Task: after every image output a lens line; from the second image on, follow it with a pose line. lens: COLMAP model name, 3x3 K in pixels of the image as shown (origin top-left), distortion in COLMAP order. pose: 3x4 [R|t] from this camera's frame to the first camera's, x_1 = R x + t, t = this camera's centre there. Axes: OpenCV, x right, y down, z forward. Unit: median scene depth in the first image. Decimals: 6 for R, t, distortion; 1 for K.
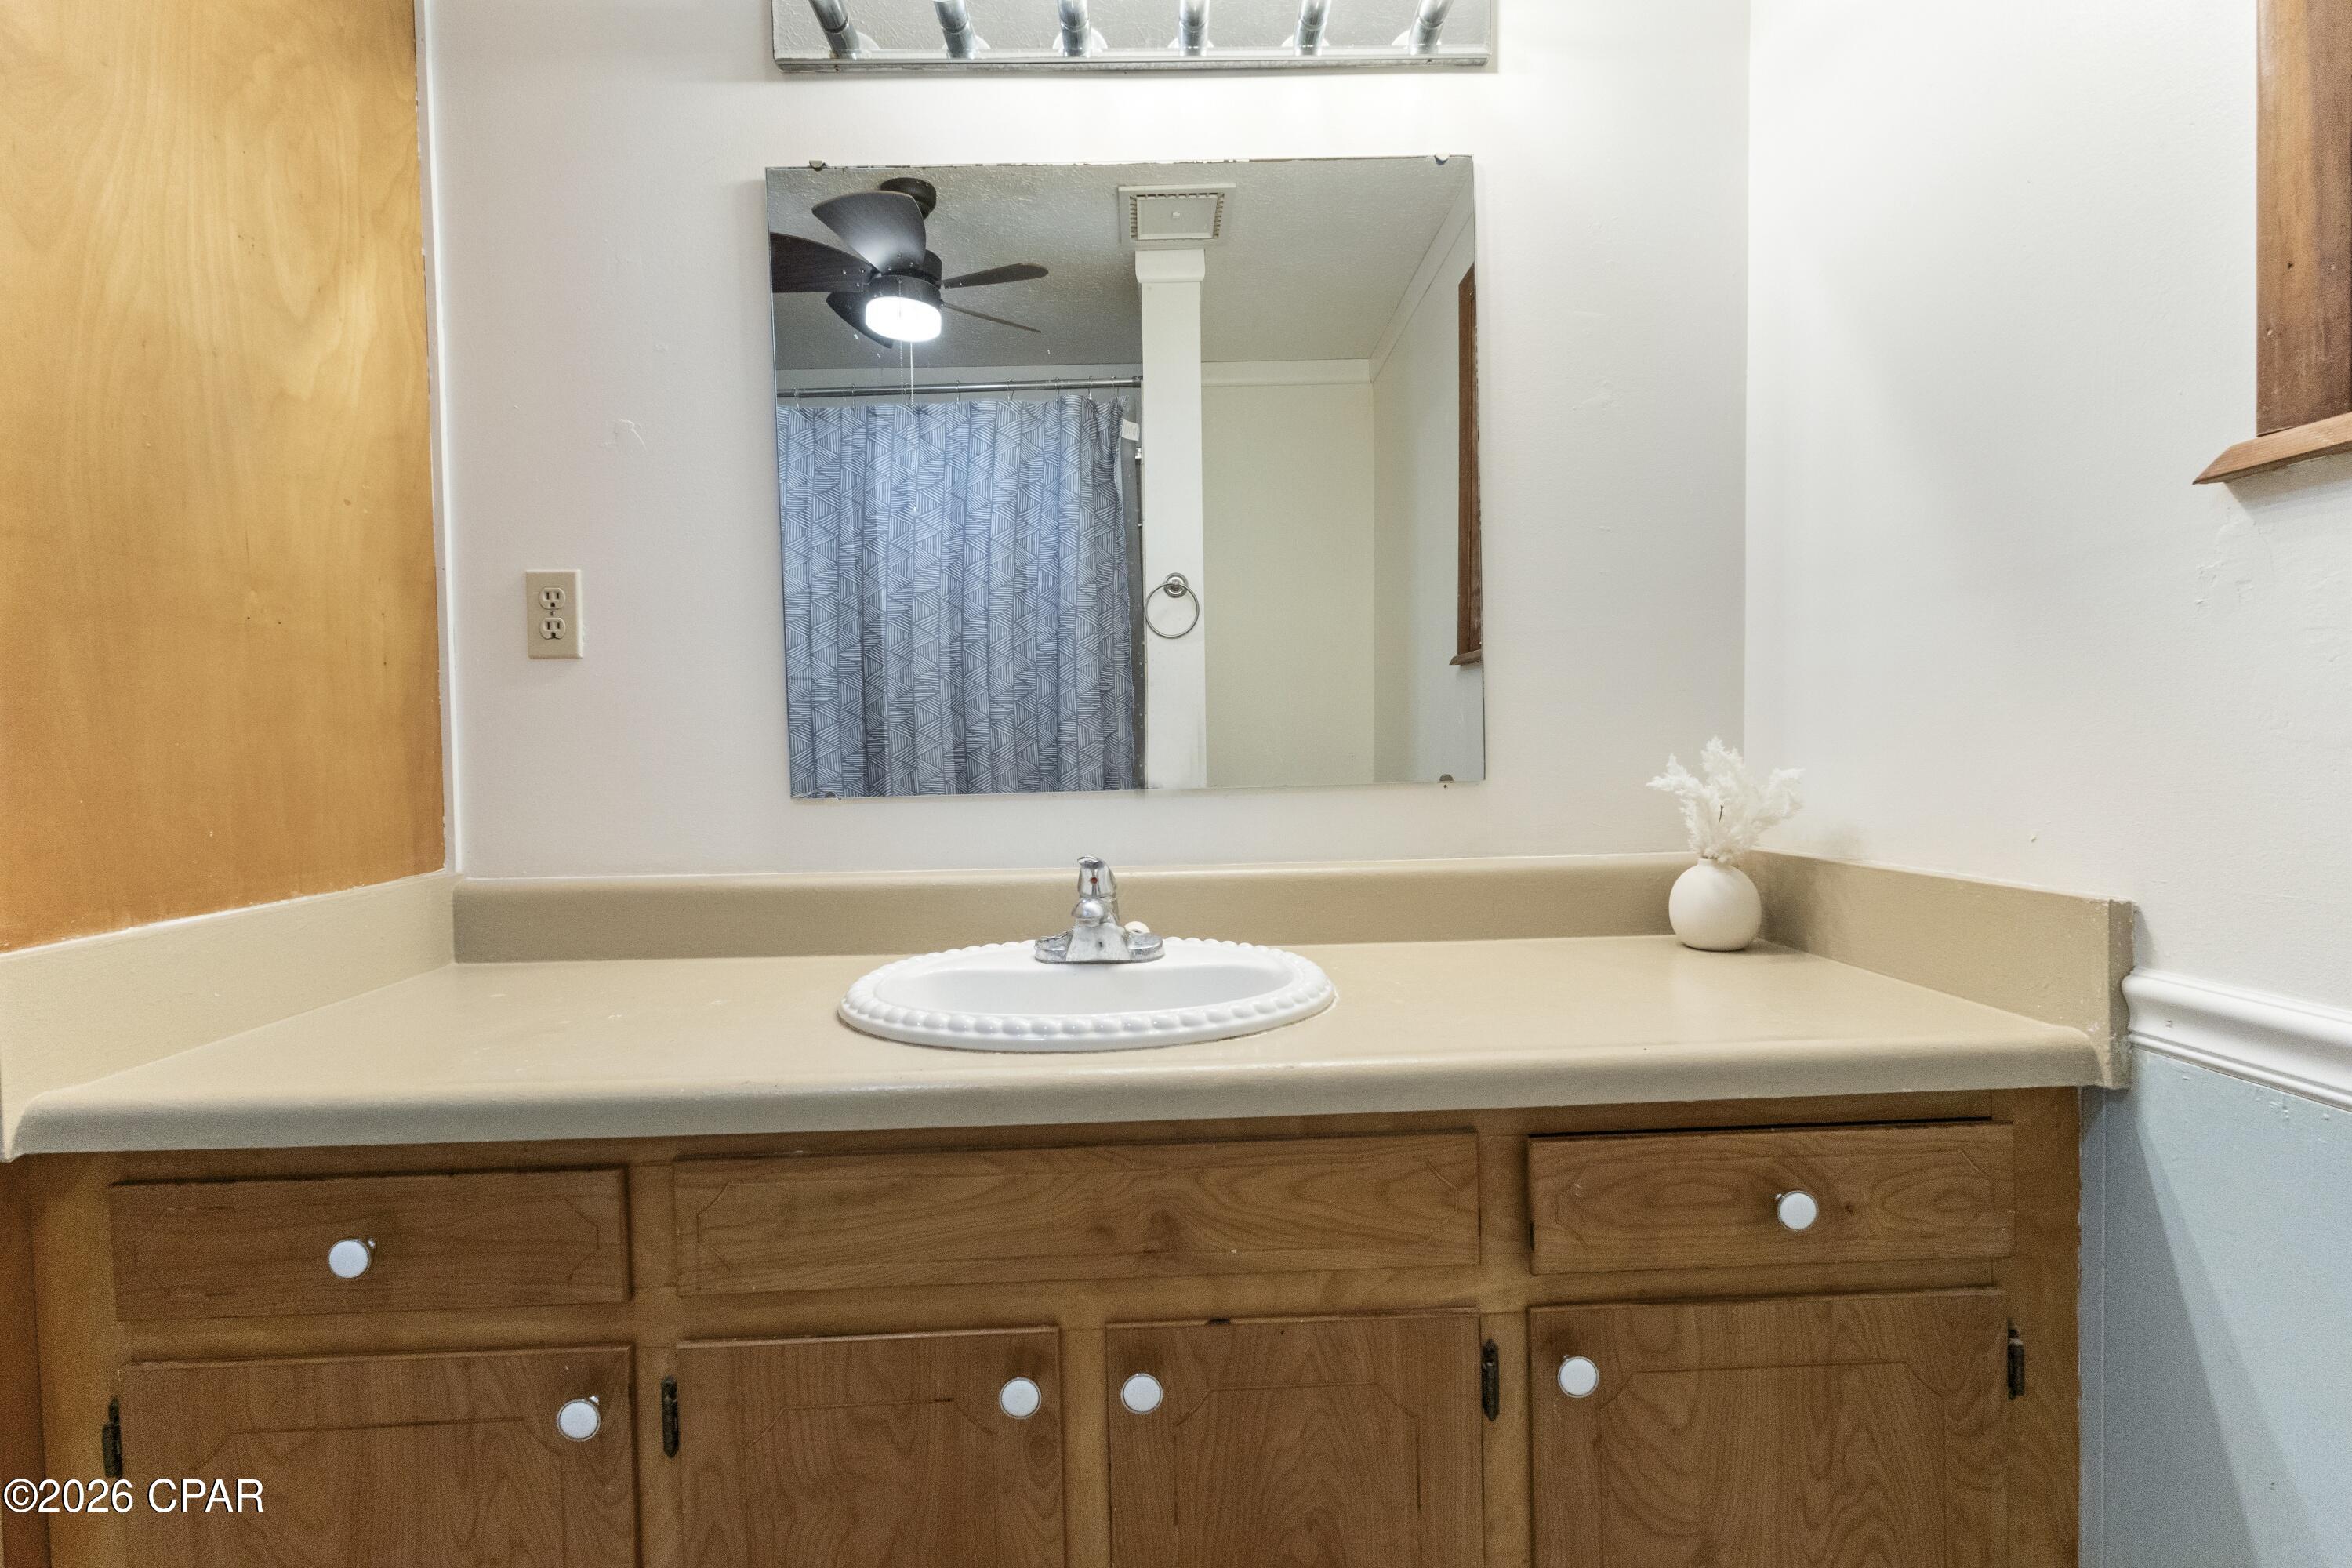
lens RADIAL K [[1080.5, 0, 1173.7], [0, 1080.5, 773.8], [0, 0, 1]] dist [0.004250, 0.001000]
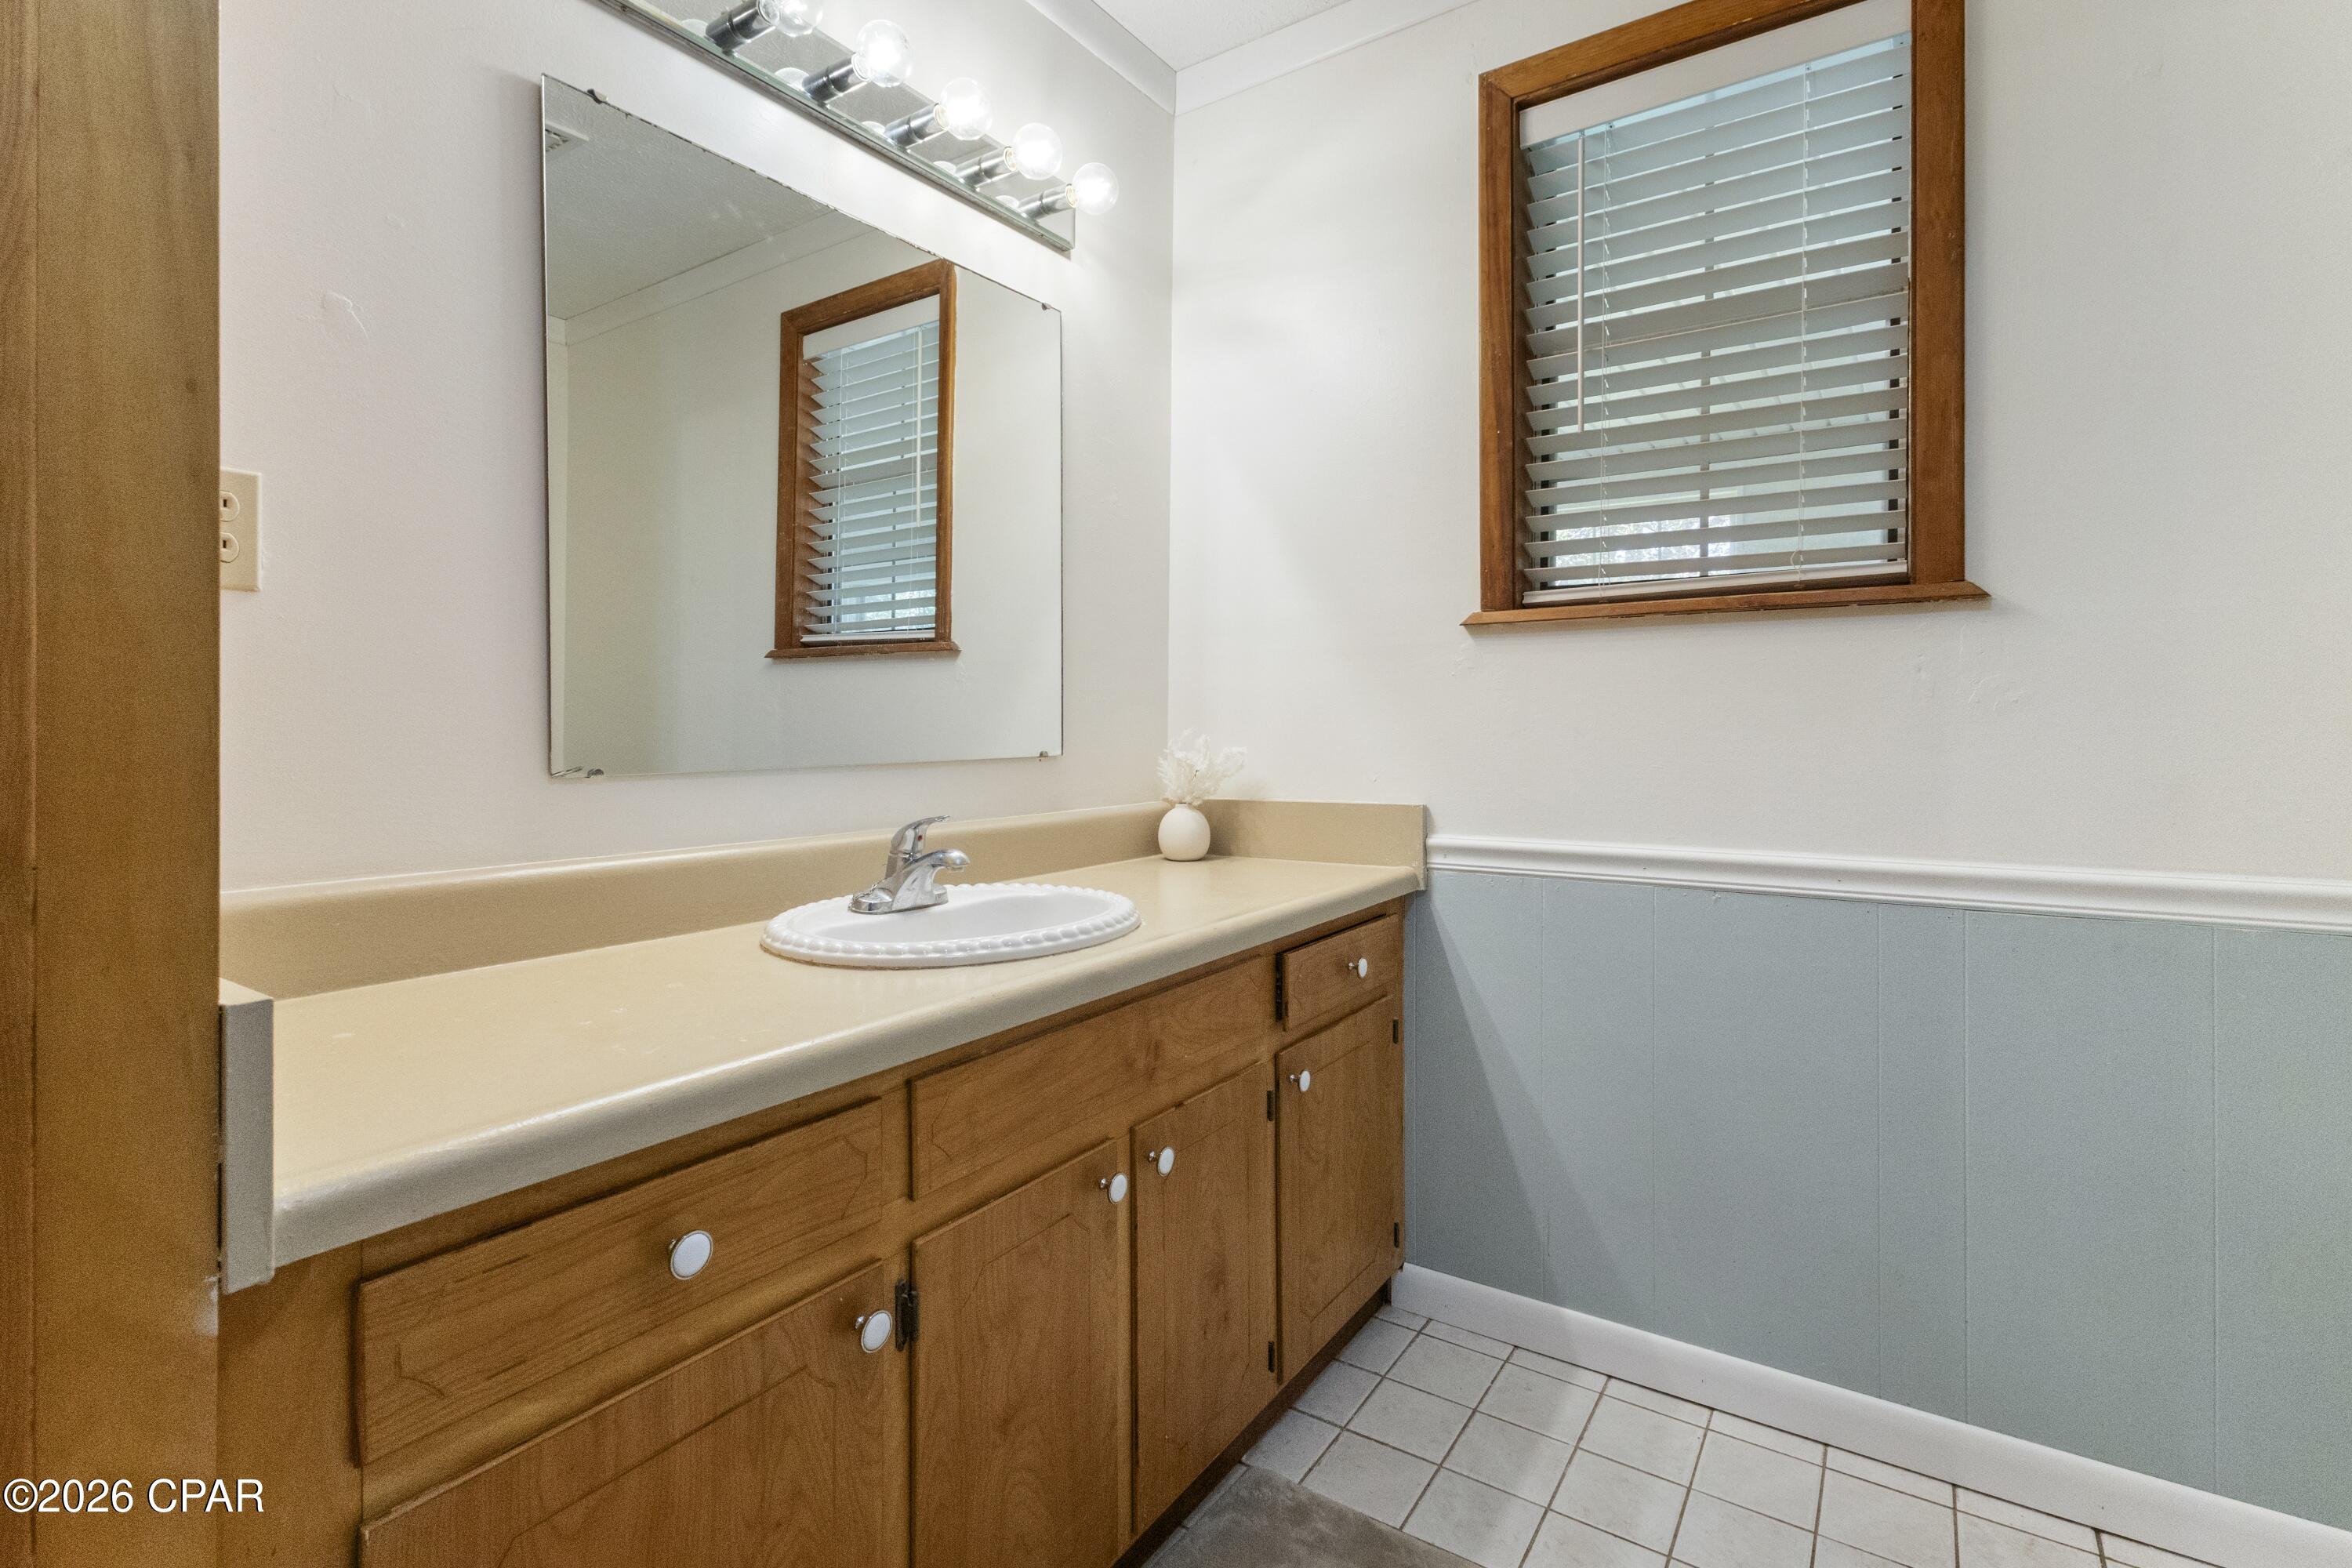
lens RADIAL K [[1108.7, 0, 1166.6], [0, 1108.7, 733.1], [0, 0, 1]] dist [0.002138, 0.001631]
pose [[0.584930, 0.015688, 0.810932, -1.247040], [0.010007, 0.999597, -0.026556, 0.024359], [-0.811022, 0.023648, 0.584537, 0.090362]]
